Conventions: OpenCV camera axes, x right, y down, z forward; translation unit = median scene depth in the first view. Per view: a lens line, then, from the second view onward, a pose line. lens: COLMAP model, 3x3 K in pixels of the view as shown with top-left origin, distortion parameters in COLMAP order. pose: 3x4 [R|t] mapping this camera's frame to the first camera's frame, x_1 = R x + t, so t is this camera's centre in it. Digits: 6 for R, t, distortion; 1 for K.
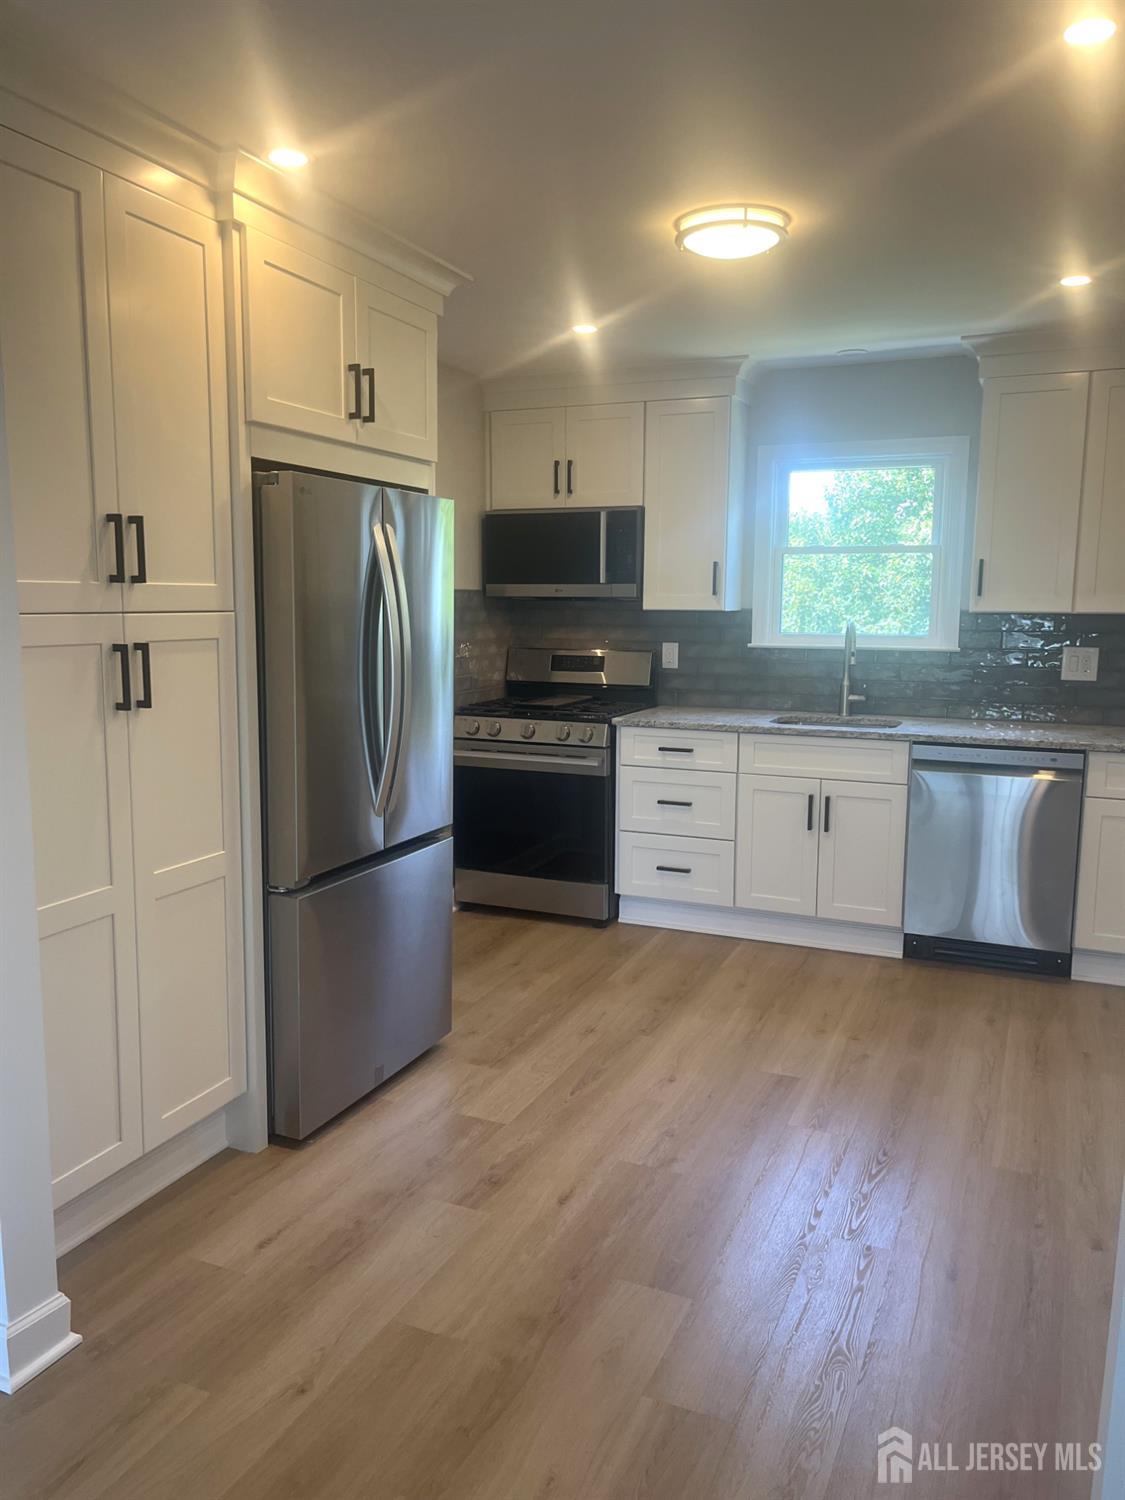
lens RADIAL K [[1142.1, 0, 559.3], [0, 1142.1, 754.2], [0, 0, 1]] dist [0.056771, -0.061552]
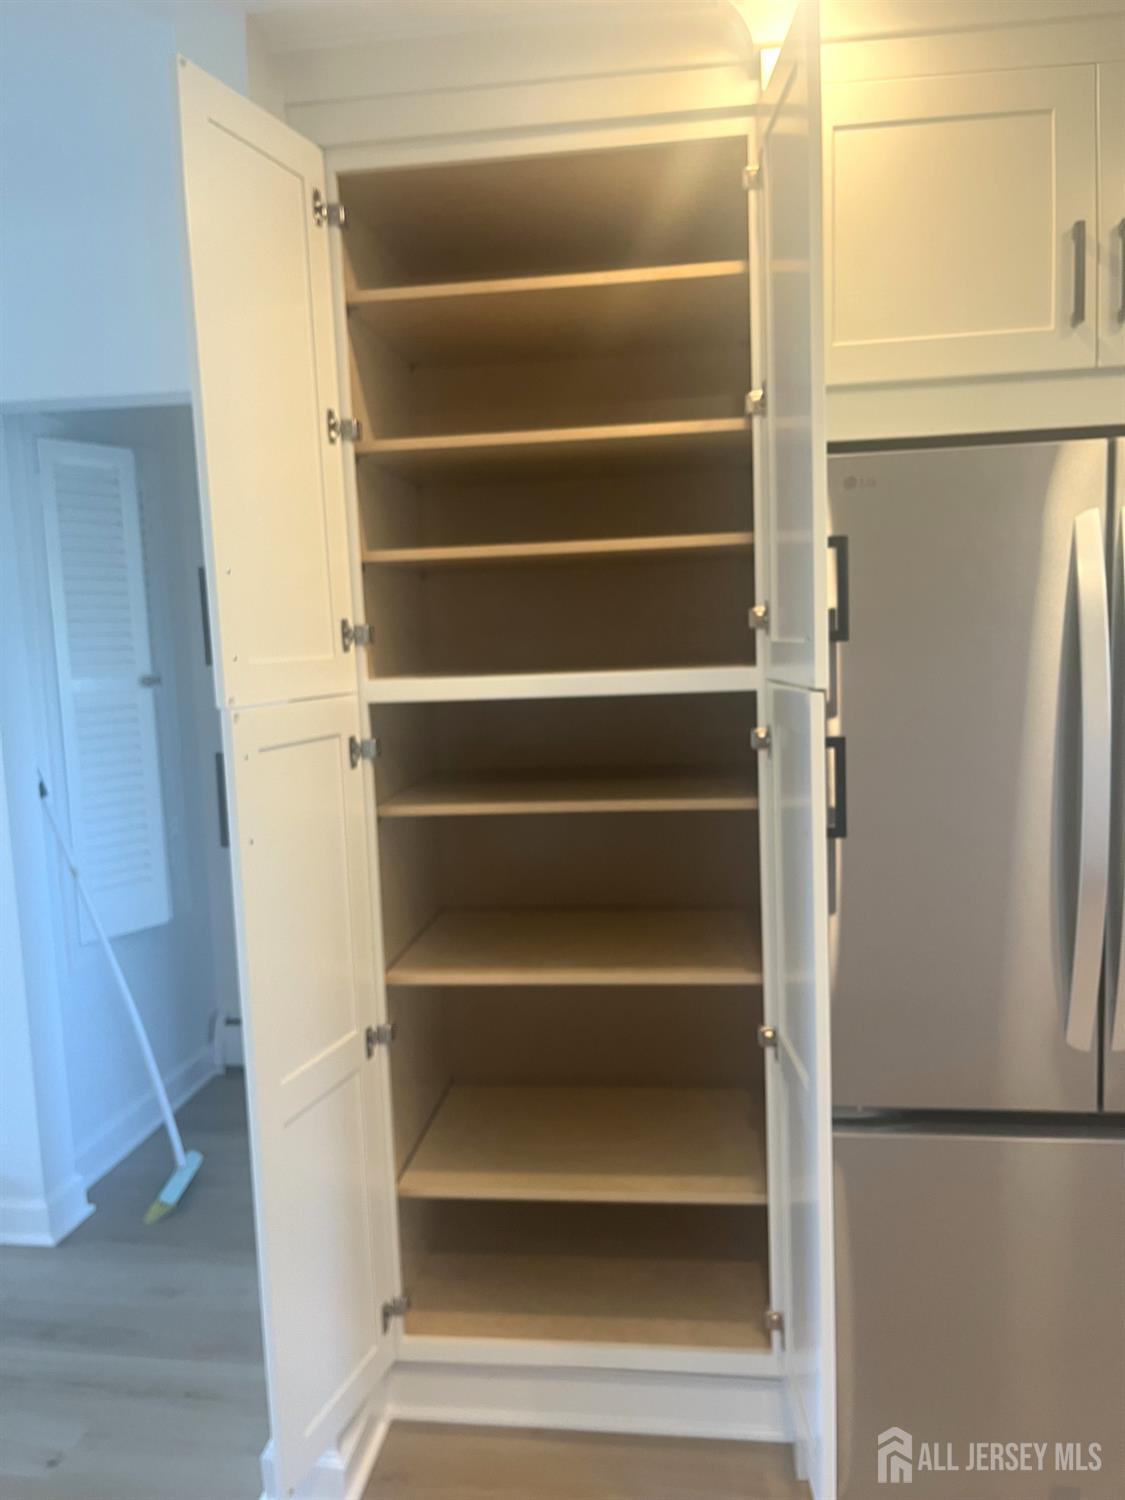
lens RADIAL K [[1142.1, 0, 570.1], [0, 1142.1, 736.4], [0, 0, 1]] dist [0.056771, -0.061552]
pose [[0.261600, 0.082687, -0.961628, 0.267170], [-0.093640, 0.993798, 0.059980, -0.094223], [0.960623, 0.074356, 0.267720, 0.559433]]
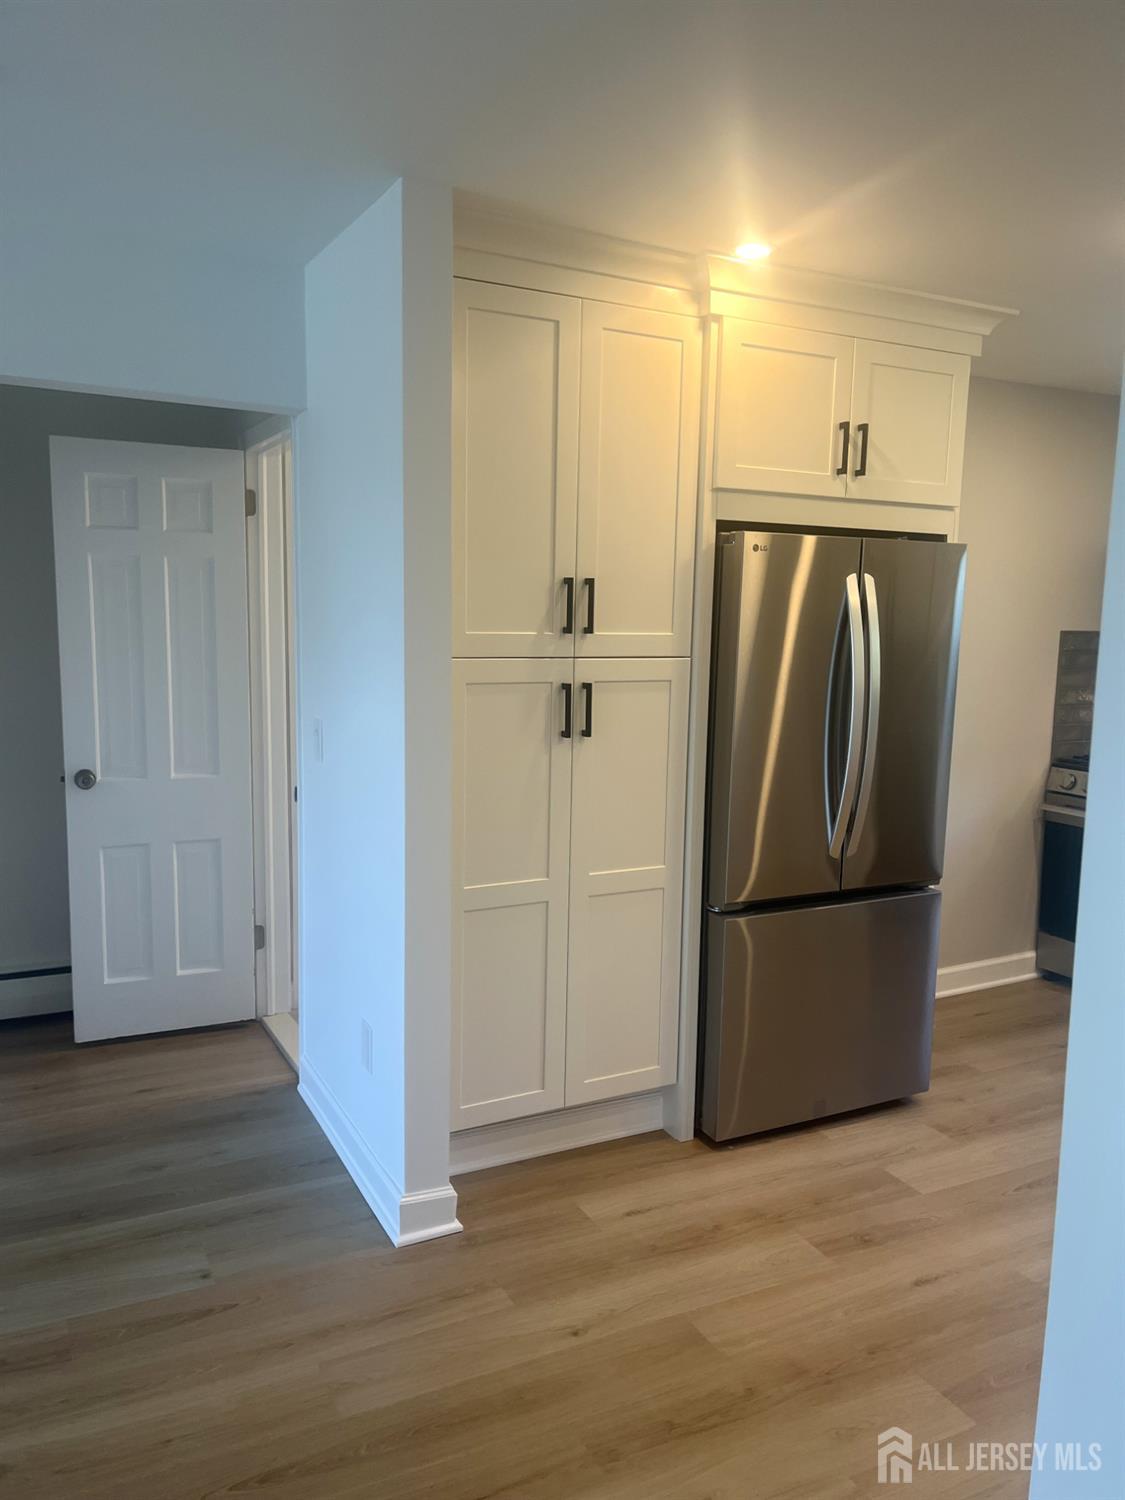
lens RADIAL K [[1142.1, 0, 558.9], [0, 1142.1, 758.5], [0, 0, 1]] dist [0.056771, -0.061552]
pose [[0.774973, 0.086919, -0.625988, 0.262138], [-0.098141, 0.995033, 0.016663, -0.024352], [0.624327, 0.048521, 0.779655, 0.035750]]
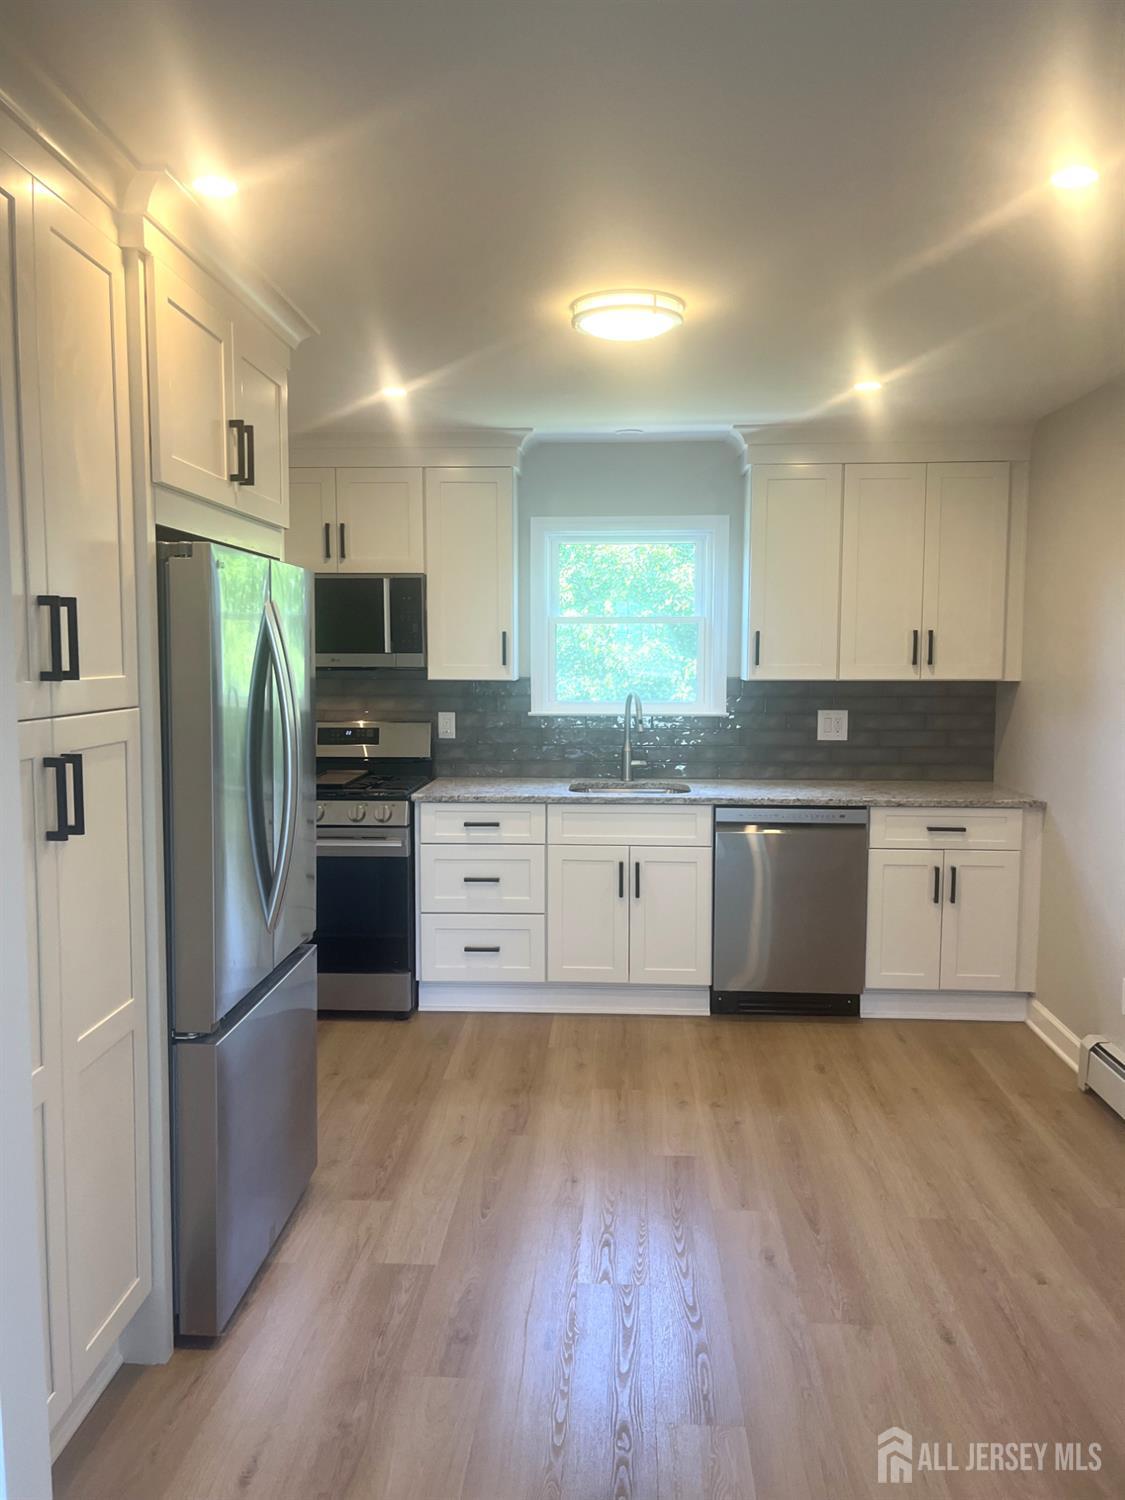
lens RADIAL K [[1142.1, 0, 562.1], [0, 1142.1, 747.3], [0, 0, 1]] dist [0.056771, -0.061552]
pose [[0.935344, -0.035845, 0.351919, -0.230513], [0.053318, 0.997773, -0.040082, -0.035933], [-0.349698, 0.056254, 0.935172, 0.091946]]
